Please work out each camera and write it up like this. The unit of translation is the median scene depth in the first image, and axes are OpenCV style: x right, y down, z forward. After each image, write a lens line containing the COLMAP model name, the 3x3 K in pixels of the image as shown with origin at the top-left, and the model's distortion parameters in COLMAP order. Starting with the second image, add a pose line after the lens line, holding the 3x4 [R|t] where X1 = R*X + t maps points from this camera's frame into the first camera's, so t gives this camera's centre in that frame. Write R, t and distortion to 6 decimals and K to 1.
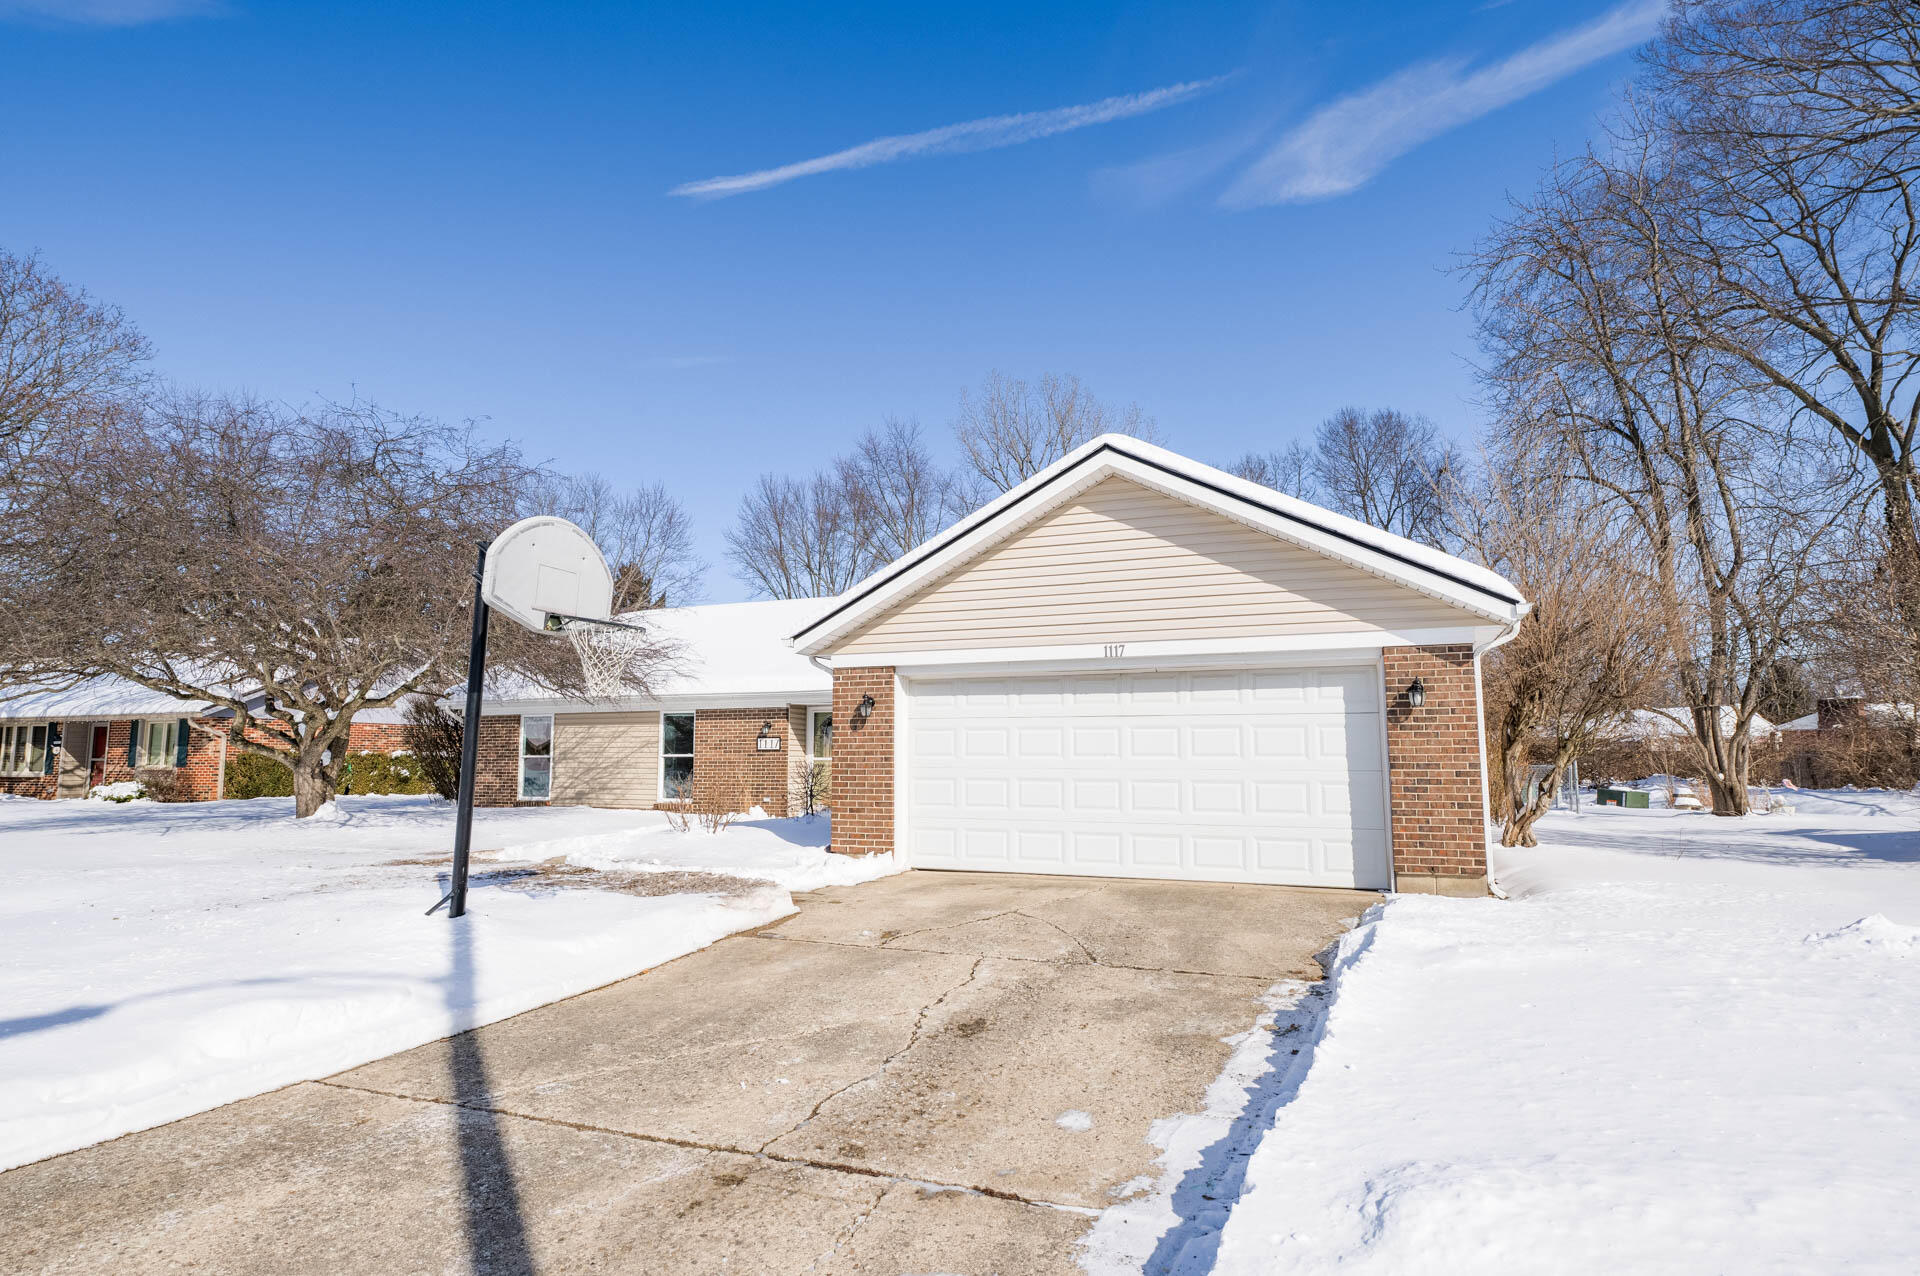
lens RADIAL K [[1082.9, 0, 960.0], [0, 1082.9, 638.0], [0, 0, 1]] dist [-0.000306, -0.000351]
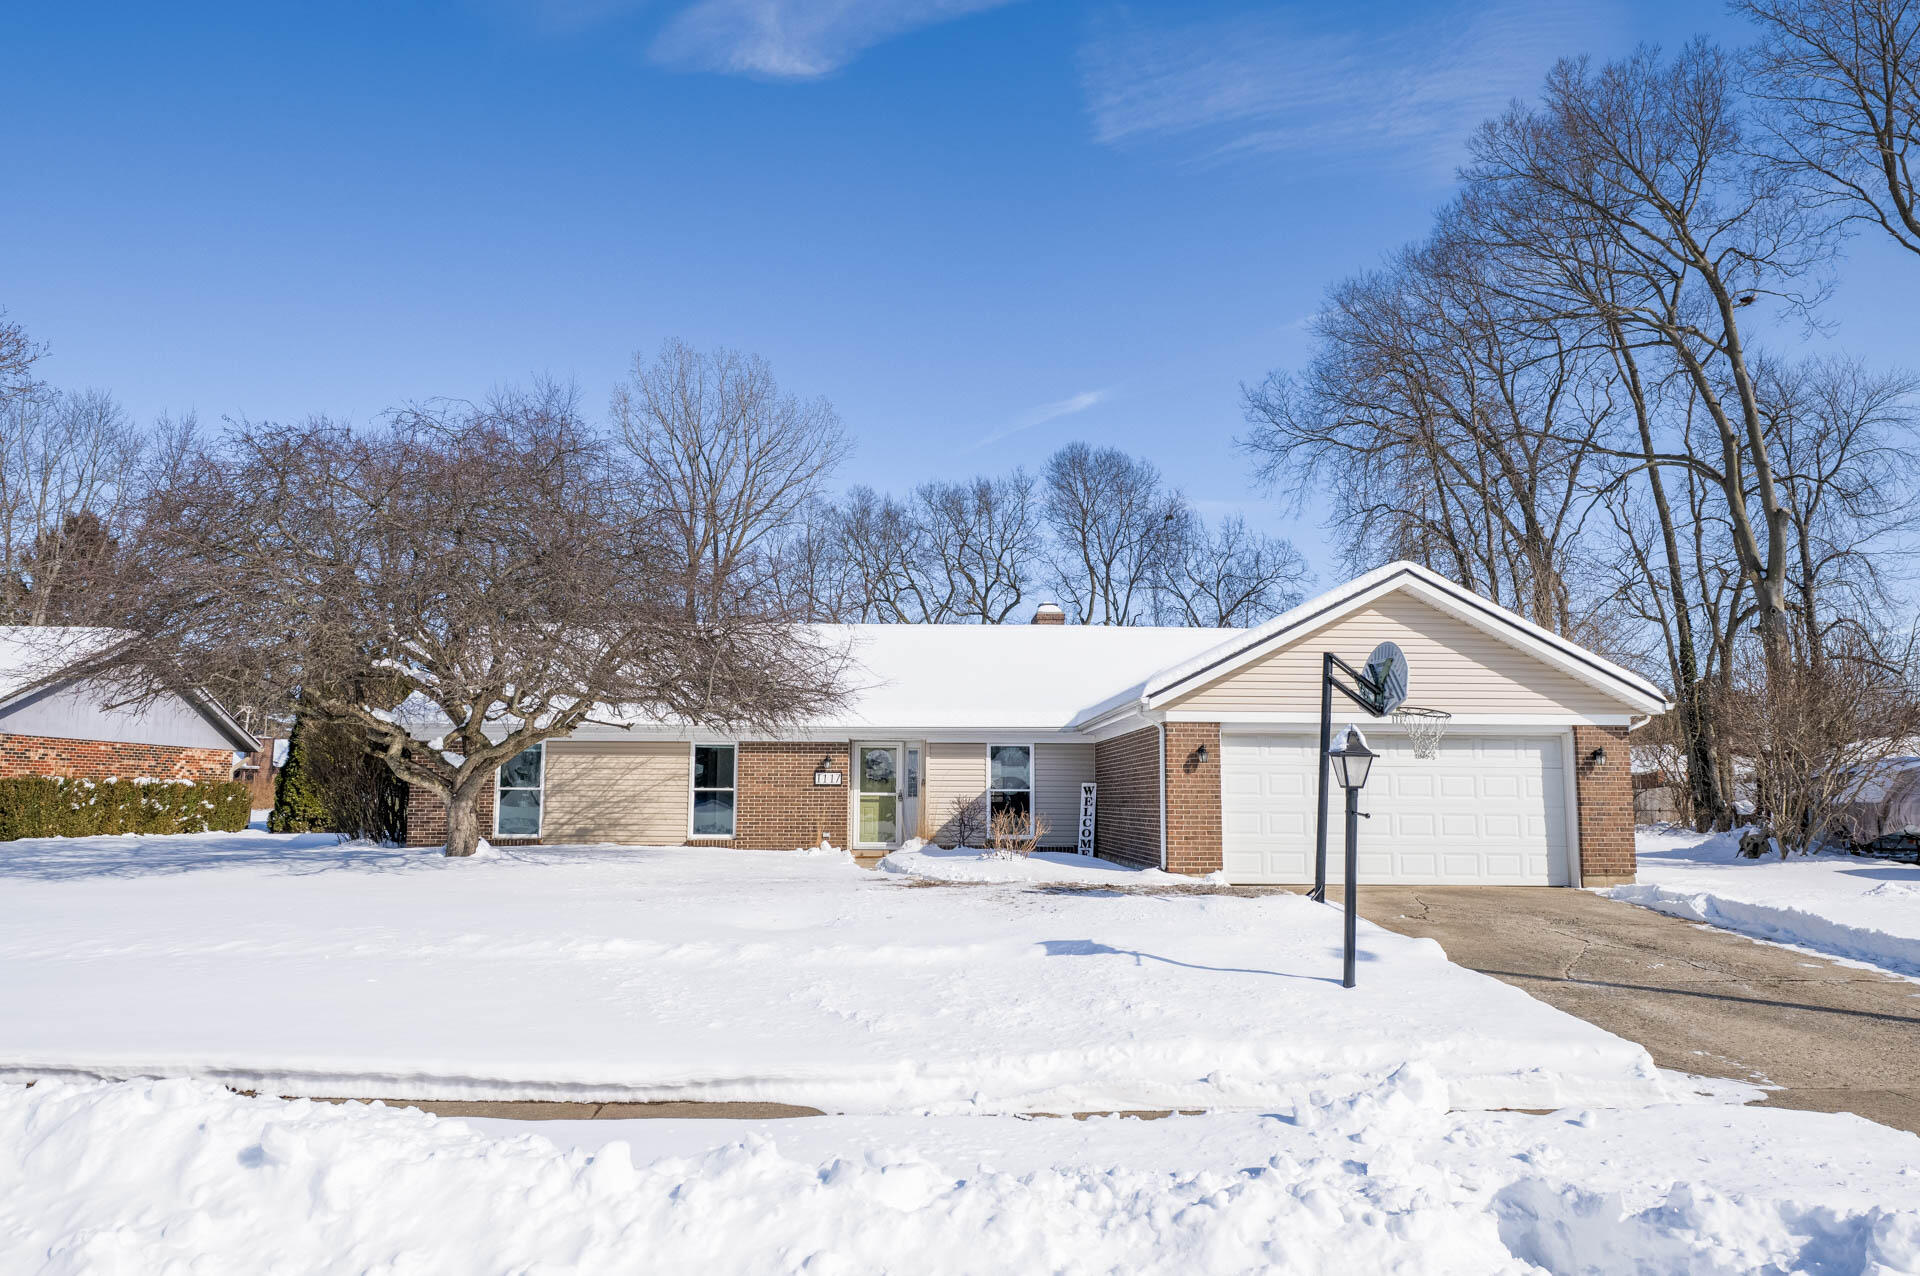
lens RADIAL K [[1334.6, 0, 960.0], [0, 1334.6, 638.0], [0, 0, 1]] dist [0.003424, 0.000129]
pose [[0.901557, 0.055630, 0.429069, -0.574583], [-0.054491, 0.998402, -0.014950, -0.018436], [-0.429215, -0.009902, 0.903148, -0.150043]]
